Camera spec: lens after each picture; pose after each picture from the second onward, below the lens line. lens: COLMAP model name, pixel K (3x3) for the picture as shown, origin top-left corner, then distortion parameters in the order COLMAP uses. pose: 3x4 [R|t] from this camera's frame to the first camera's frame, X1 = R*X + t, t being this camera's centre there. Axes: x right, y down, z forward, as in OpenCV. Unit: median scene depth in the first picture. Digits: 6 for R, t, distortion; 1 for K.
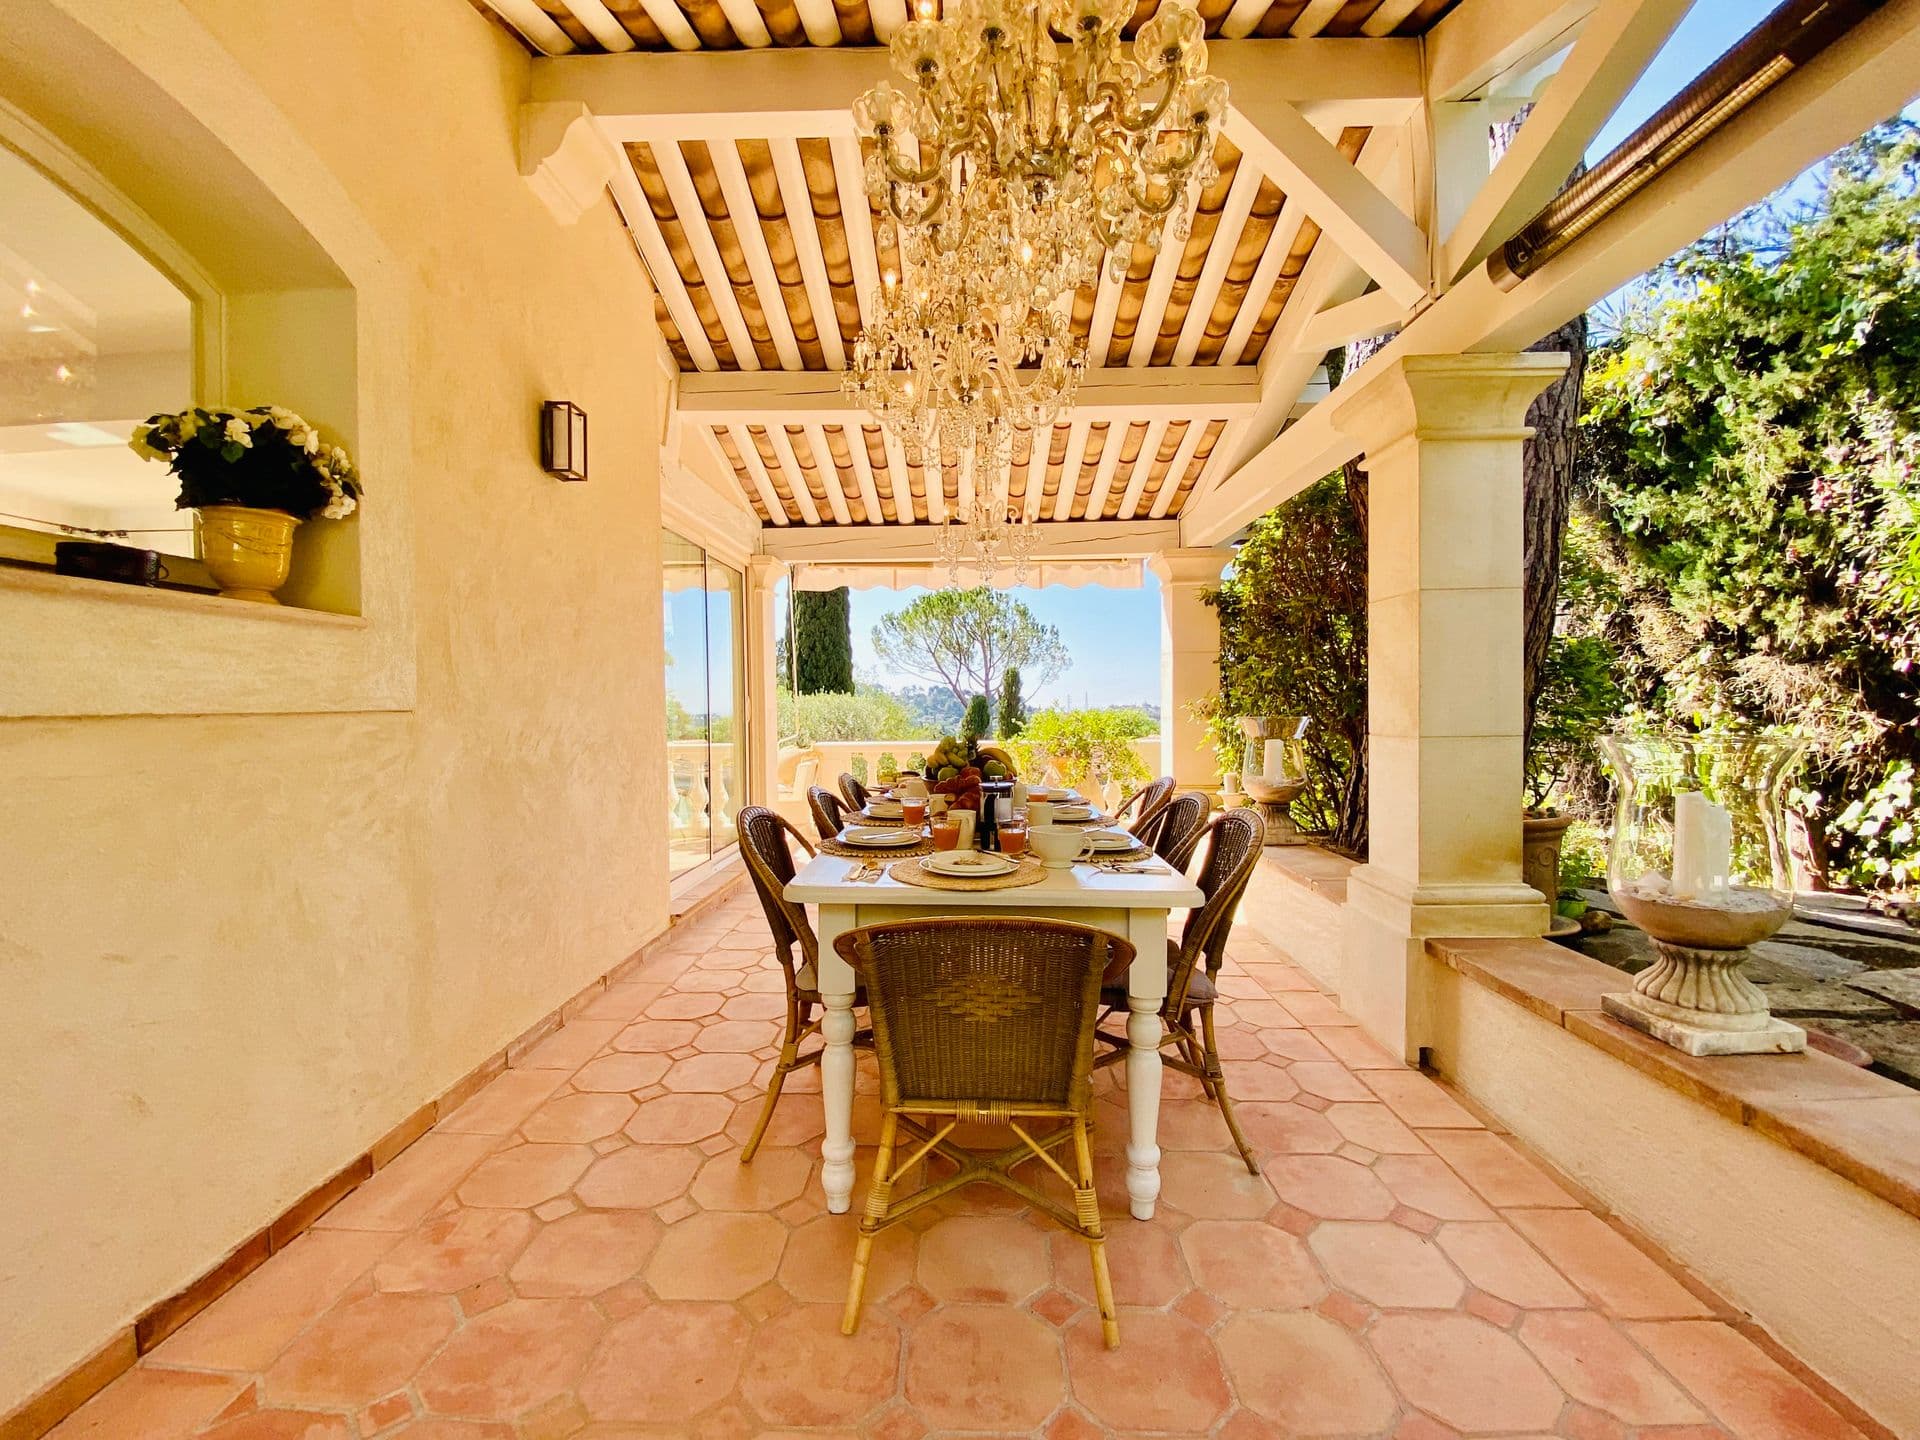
lens RADIAL K [[833.1, 0, 953.1], [0, 833.1, 719.7], [0, 0, 1]] dist [-0.002360, -0.000173]
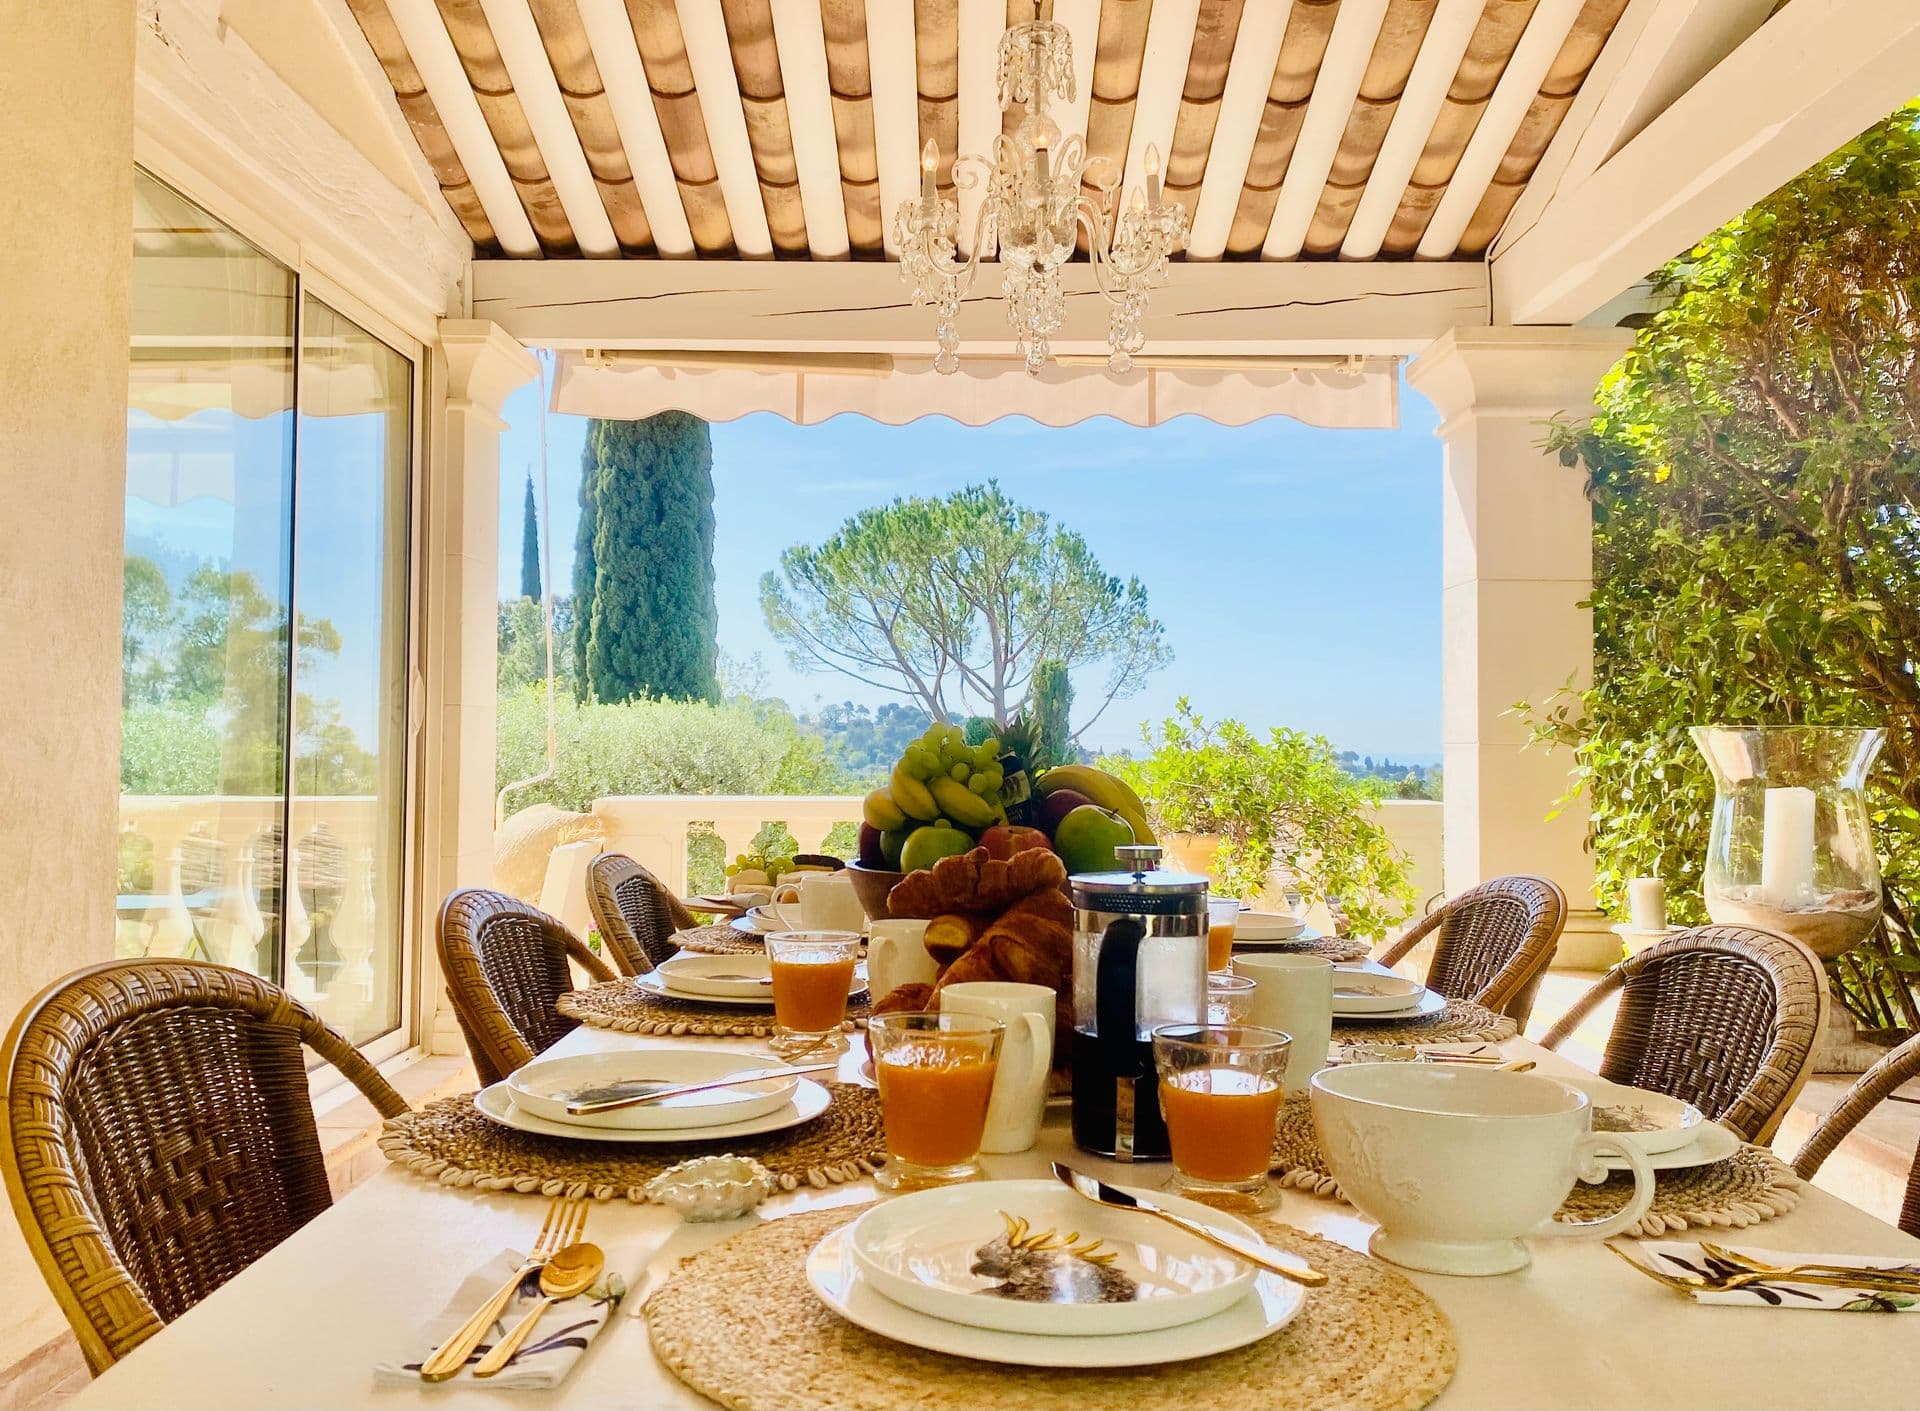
lens RADIAL K [[1475.0, 0, 965.2], [0, 1475.0, 700.5], [0, 0, 1]] dist [0.007523, 0.003954]
pose [[0.999460, 0.015393, 0.029015, -0.006728], [-0.013537, 0.997915, -0.063102, 0.027158], [-0.029926, 0.062675, 0.997585, 0.290005]]
